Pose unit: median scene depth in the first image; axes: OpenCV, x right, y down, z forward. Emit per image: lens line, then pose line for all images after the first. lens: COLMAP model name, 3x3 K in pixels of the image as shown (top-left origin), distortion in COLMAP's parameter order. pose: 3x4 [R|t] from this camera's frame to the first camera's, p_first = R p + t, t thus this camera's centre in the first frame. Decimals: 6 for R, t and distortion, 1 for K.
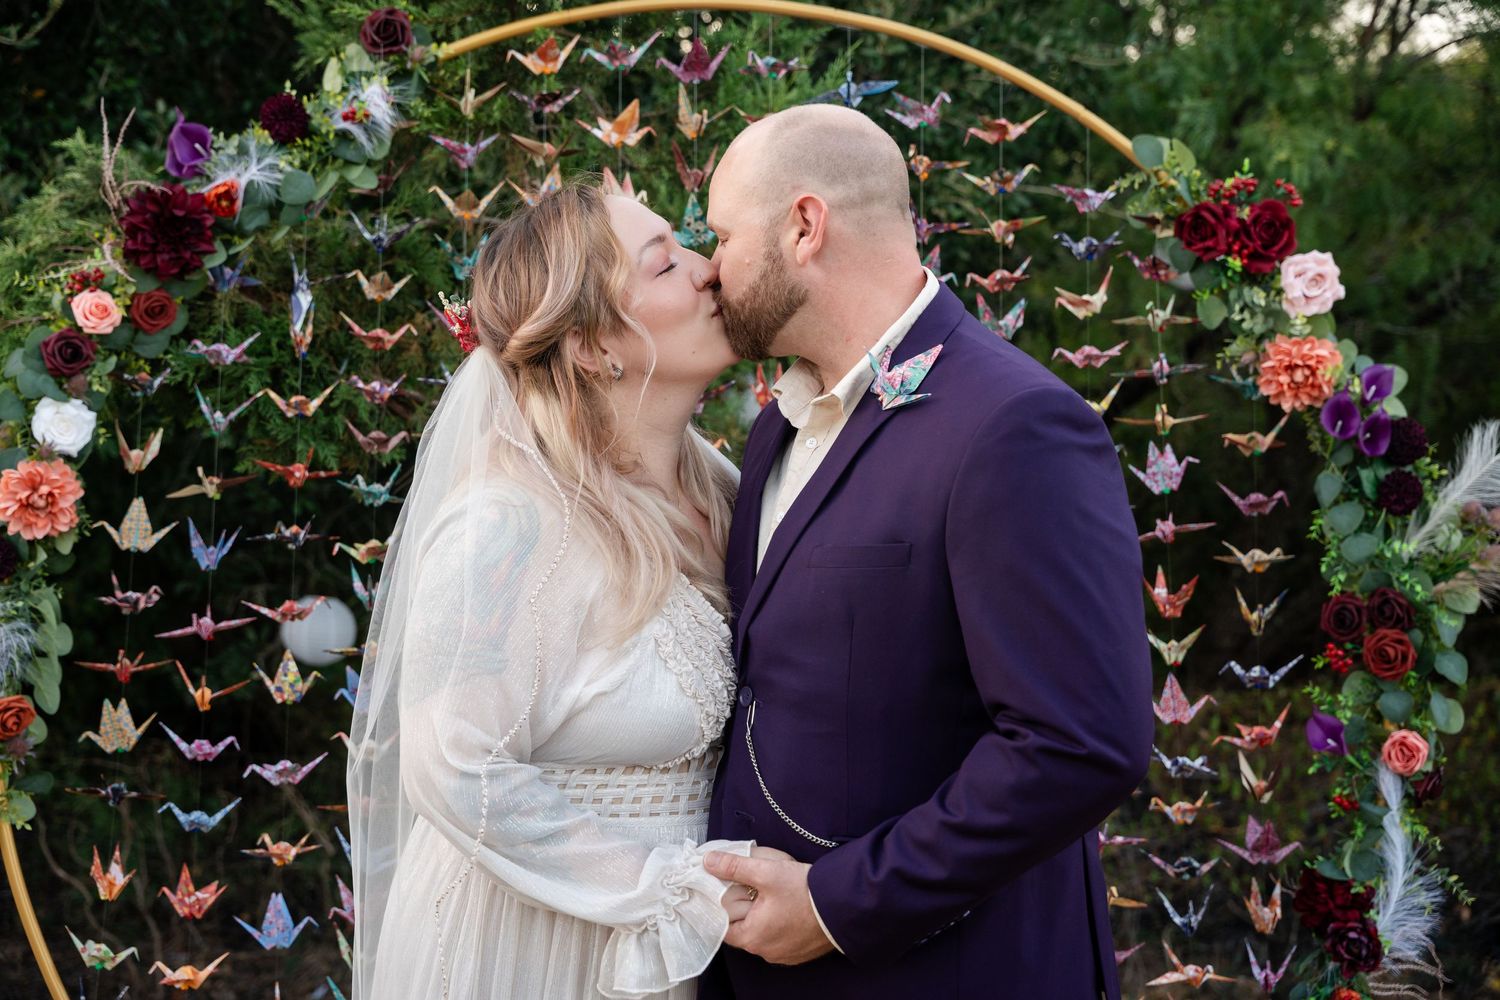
lens RADIAL K [[2055.0, 0, 740.8], [0, 2055.0, 505.0], [0, 0, 1]] dist [0.020792, 0.000000]
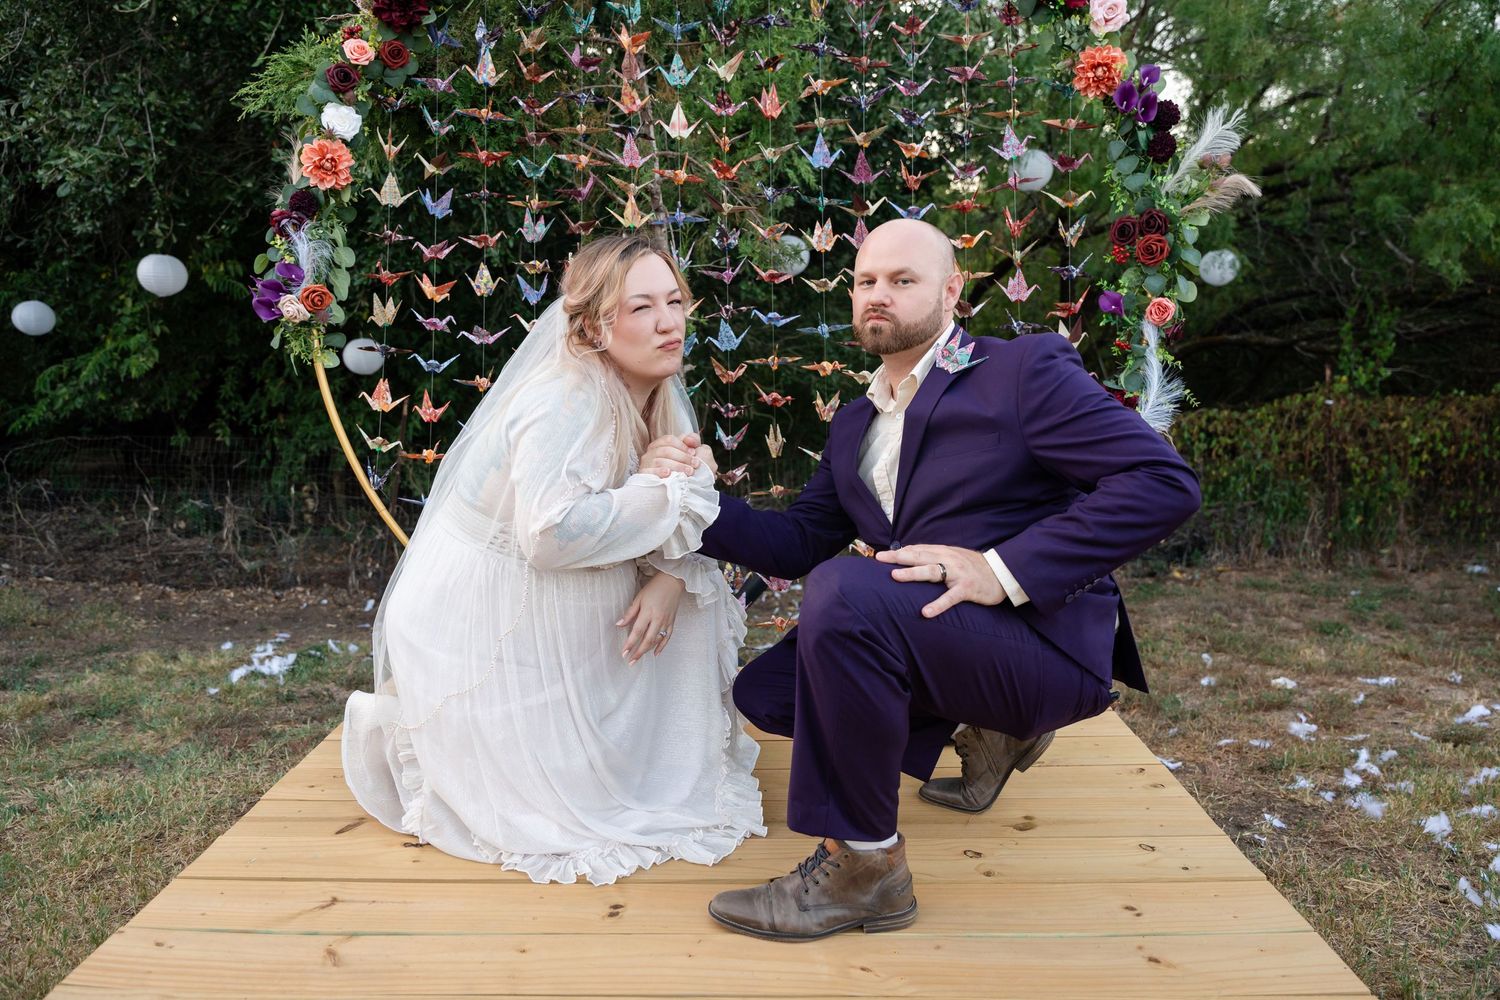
lens RADIAL K [[986.1, 0, 746.0], [0, 986.1, 499.3], [0, 0, 1]] dist [0.003324, -0.012829]
pose [[0.998795, -0.005197, -0.048799, 0.033110], [0.009627, 0.995805, 0.090997, 0.193017], [0.048121, -0.091357, 0.994655, 0.196532]]
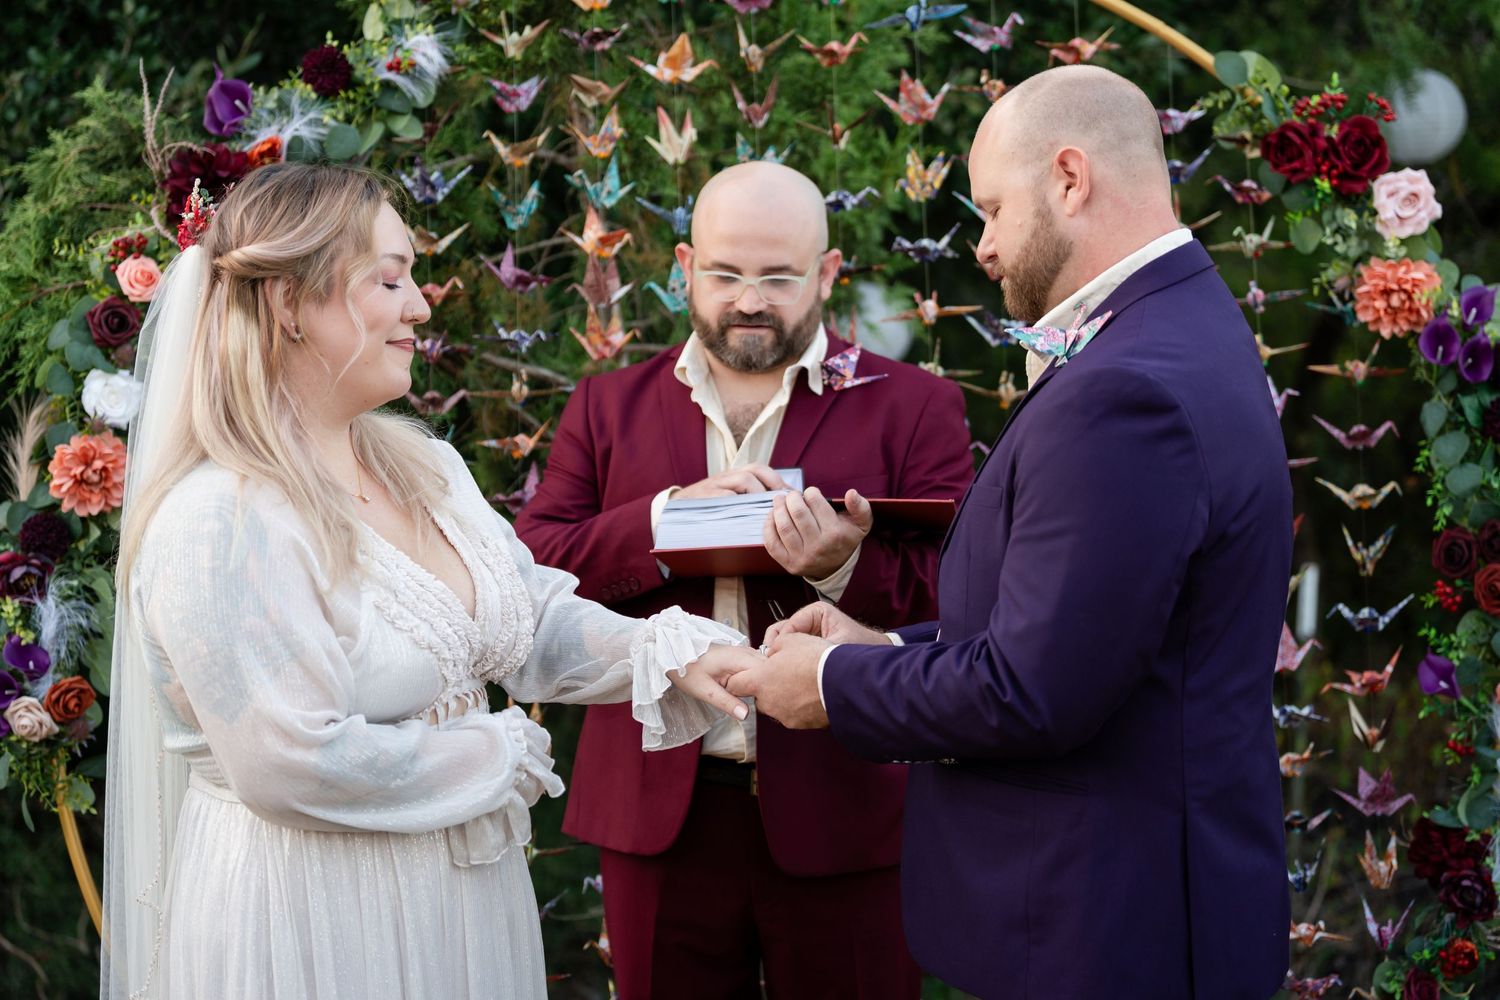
lens RADIAL K [[3001.5, 0, 760.5], [0, 3001.5, 495.4], [0, 0, 1]] dist [0.028854, 0.000000]
pose [[0.998705, -0.033149, -0.038584, 0.028513], [0.033746, 0.999319, 0.014912, -0.003366], [0.038064, -0.016194, 0.999144, -0.398297]]
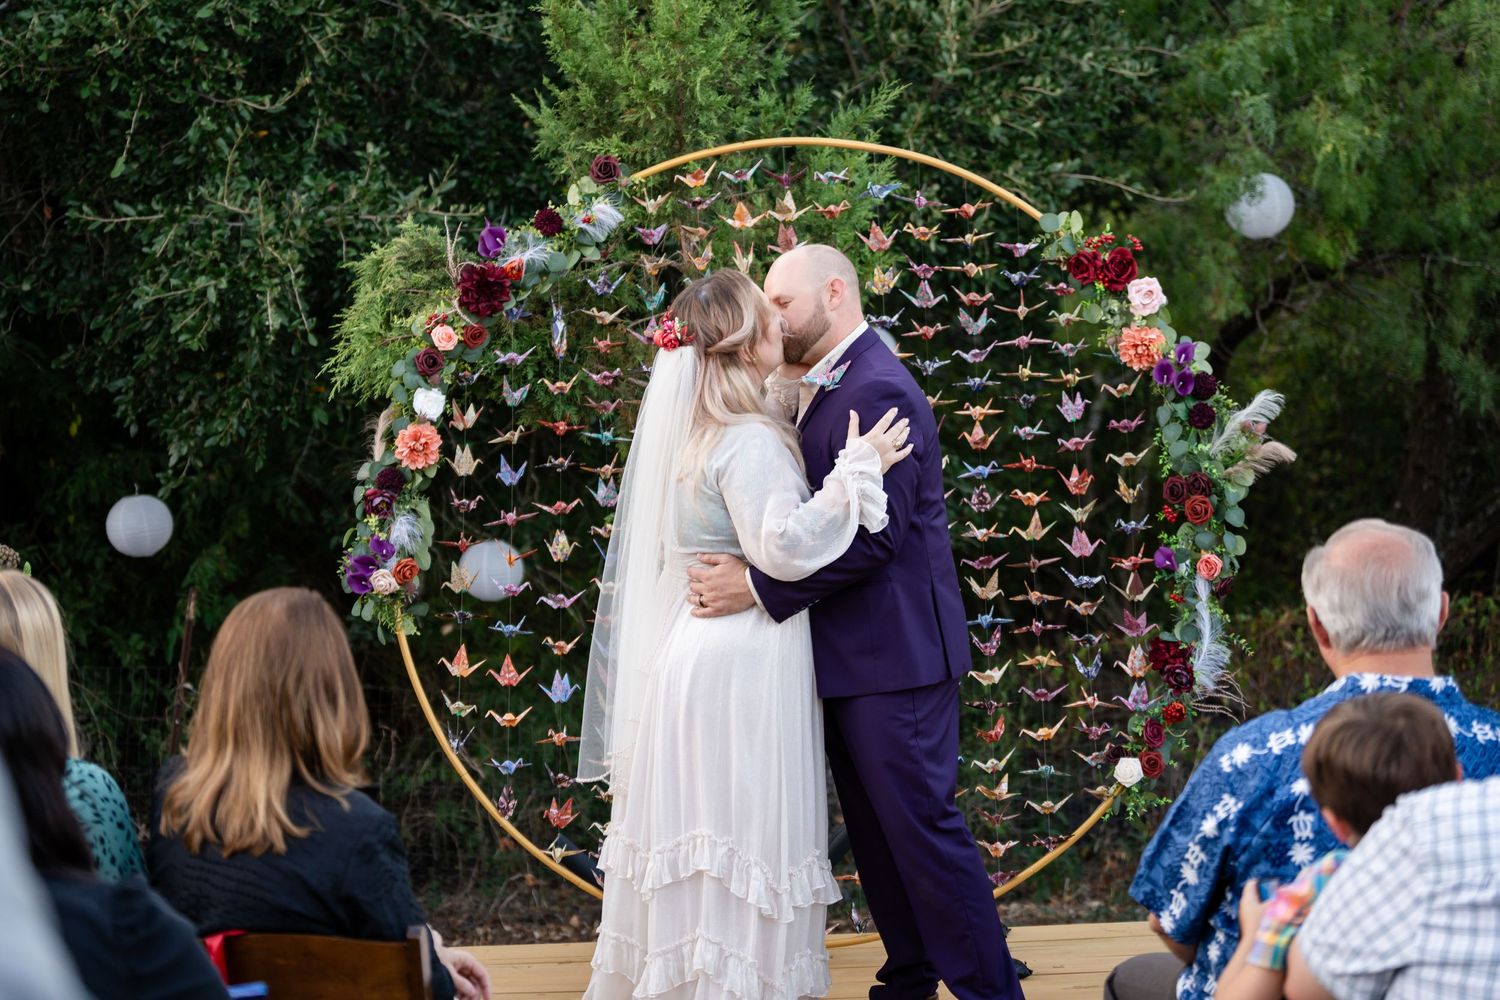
lens RADIAL K [[3001.5, 0, 803.6], [0, 3001.5, 484.9], [0, 0, 1]] dist [0.028854, 0.000000]
pose [[0.998741, -0.033423, -0.037414, 0.079638], [0.033452, 0.999440, 0.000139, 0.039927], [0.037388, -0.001391, 0.999300, -1.510896]]
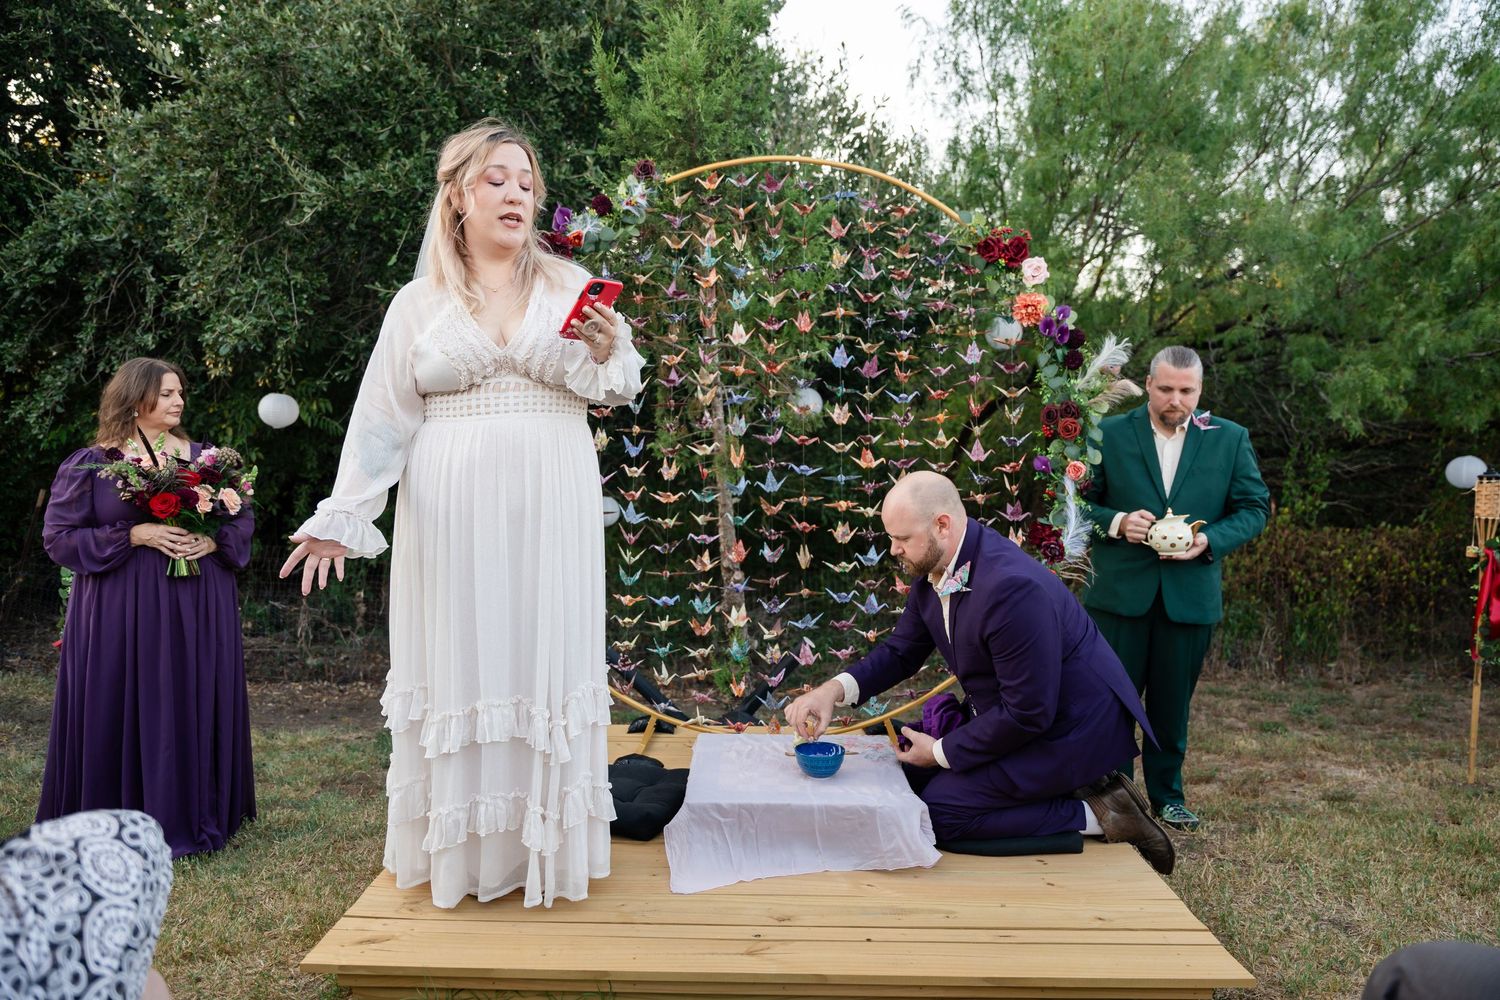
lens RADIAL K [[986.1, 0, 749.0], [0, 986.1, 500.0], [0, 0, 1]] dist [0.003324, -0.012829]
pose [[0.998973, 0.005028, -0.045027, 0.003247], [-0.006220, 0.999633, -0.026356, 0.184236], [0.044878, 0.026609, 0.998638, -0.129787]]
